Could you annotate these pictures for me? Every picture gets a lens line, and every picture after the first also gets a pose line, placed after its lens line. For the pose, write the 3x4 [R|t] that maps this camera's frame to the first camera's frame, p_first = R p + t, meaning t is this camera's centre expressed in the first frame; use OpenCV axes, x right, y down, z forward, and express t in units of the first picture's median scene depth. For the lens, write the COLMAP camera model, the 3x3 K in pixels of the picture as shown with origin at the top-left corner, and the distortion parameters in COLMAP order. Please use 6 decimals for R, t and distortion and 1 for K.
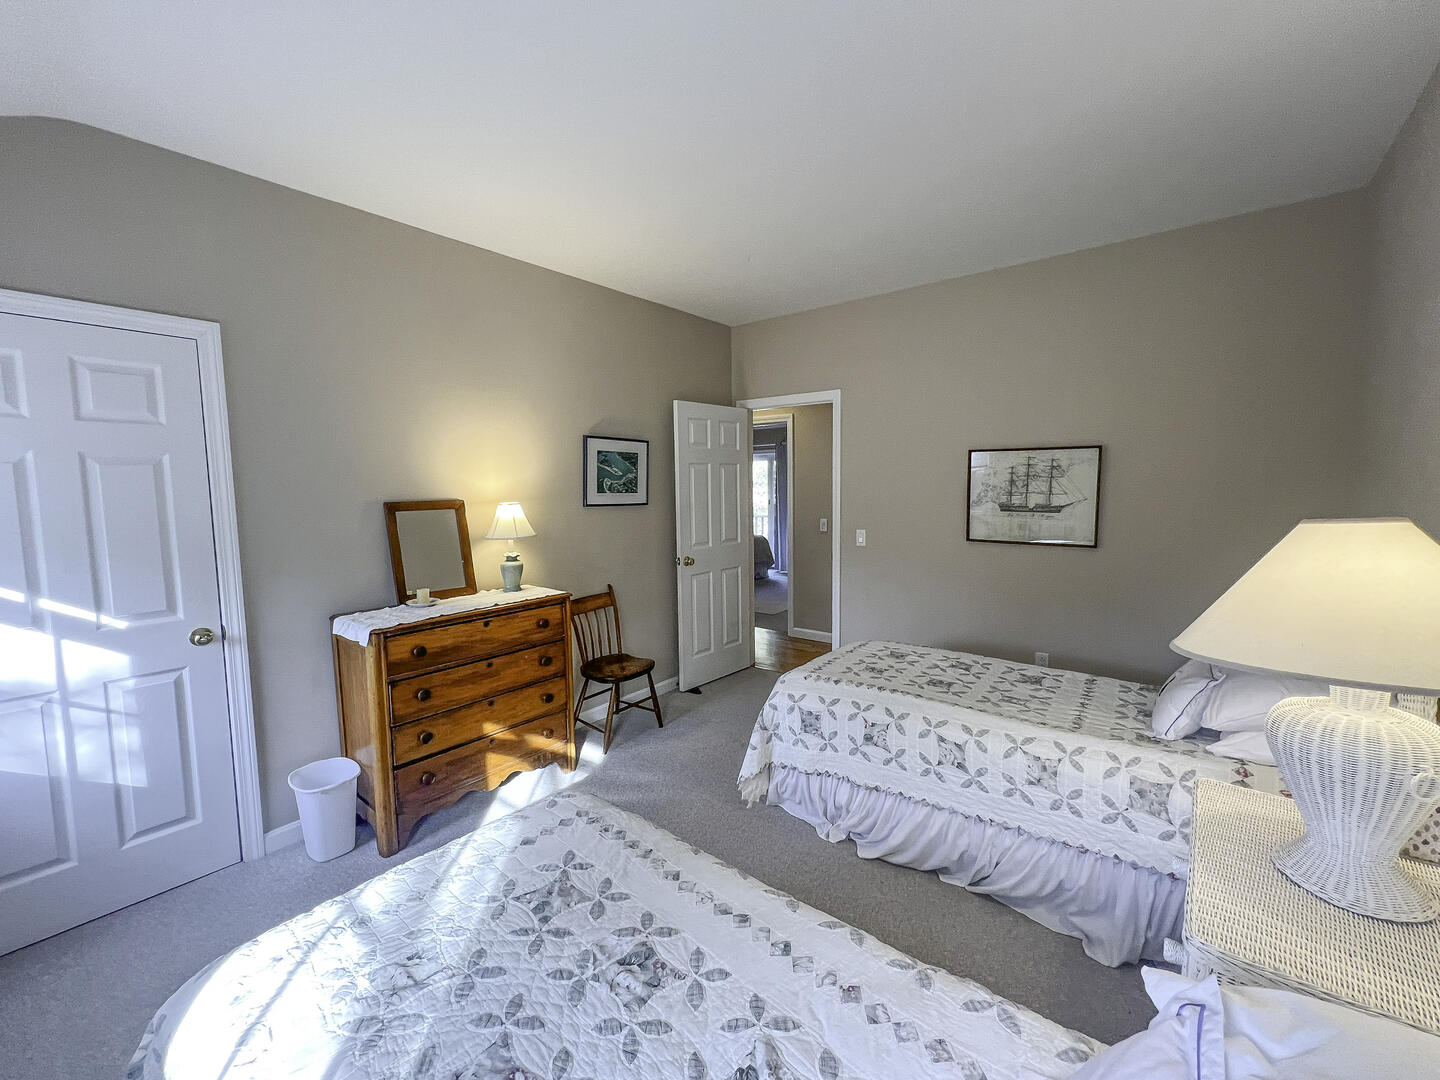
lens RADIAL K [[604.9, 0, 720.0], [0, 604.9, 540.0], [0, 0, 1]] dist [0.000085, -0.000001]
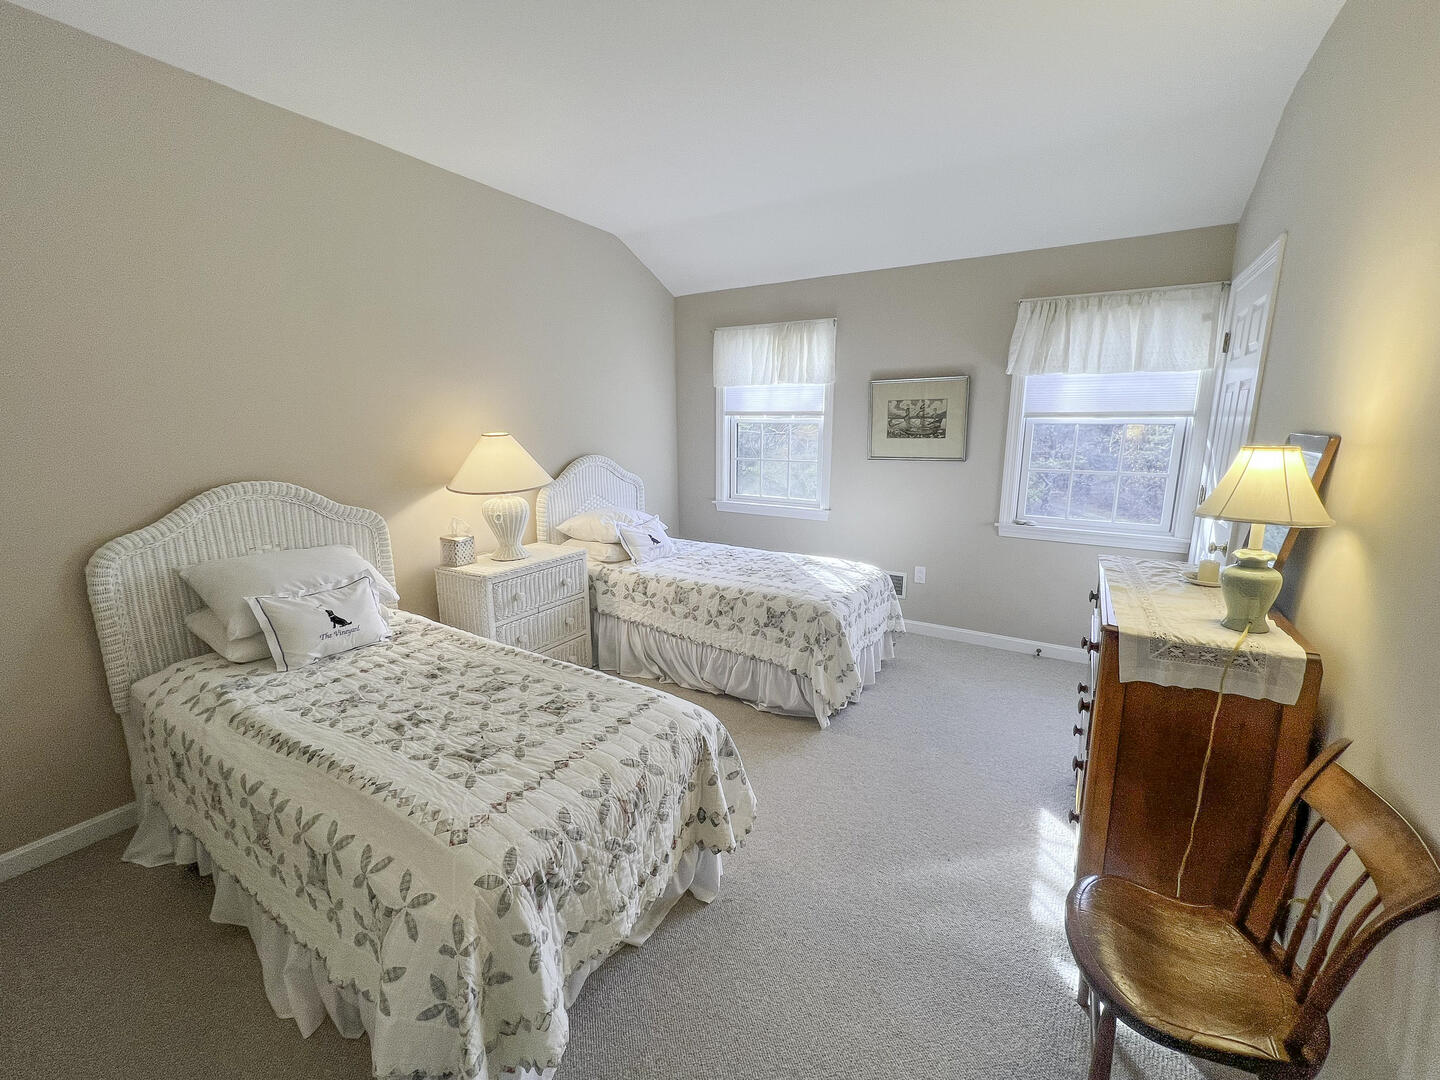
lens RADIAL K [[604.9, 0, 720.0], [0, 604.9, 540.0], [0, 0, 1]] dist [0.000085, -0.000001]
pose [[-0.993193, 0.028544, -0.112933, 0.145890], [-0.007531, 0.951750, 0.306783, -0.169502], [0.116241, 0.305545, -0.945056, 1.598392]]
